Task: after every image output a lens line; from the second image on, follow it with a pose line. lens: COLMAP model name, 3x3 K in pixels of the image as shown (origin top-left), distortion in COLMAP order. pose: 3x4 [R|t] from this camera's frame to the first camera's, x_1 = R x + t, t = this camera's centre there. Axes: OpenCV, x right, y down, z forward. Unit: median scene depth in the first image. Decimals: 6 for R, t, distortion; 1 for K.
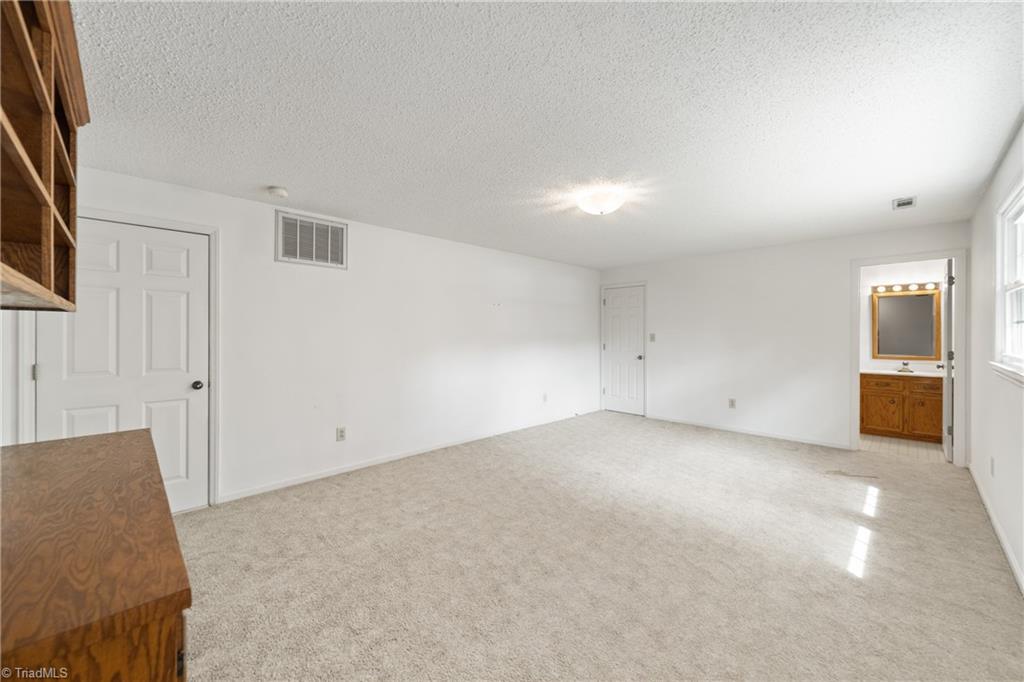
lens RADIAL K [[389.2, 0, 518.5], [0, 389.2, 339.0], [0, 0, 1]] dist [0.000933, -0.000100]
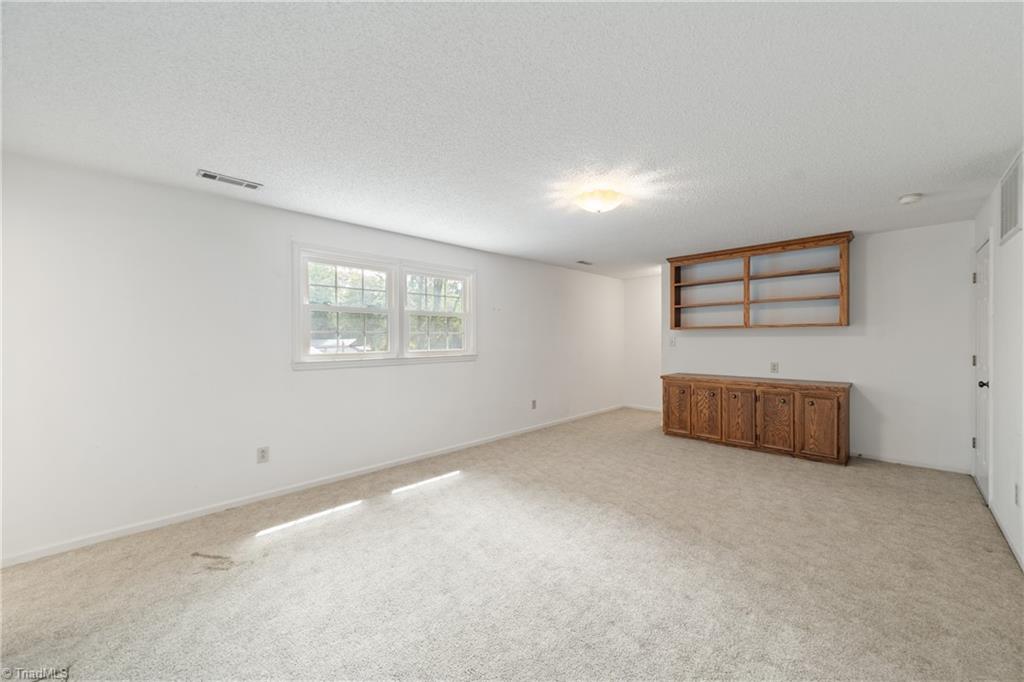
lens RADIAL K [[389.2, 0, 518.5], [0, 389.2, 339.0], [0, 0, 1]] dist [0.000933, -0.000100]
pose [[-0.999912, 0.011106, -0.007252, 0.425349], [0.010972, 0.999772, 0.018305, -0.028944], [0.007454, 0.018224, -0.999806, 1.992987]]
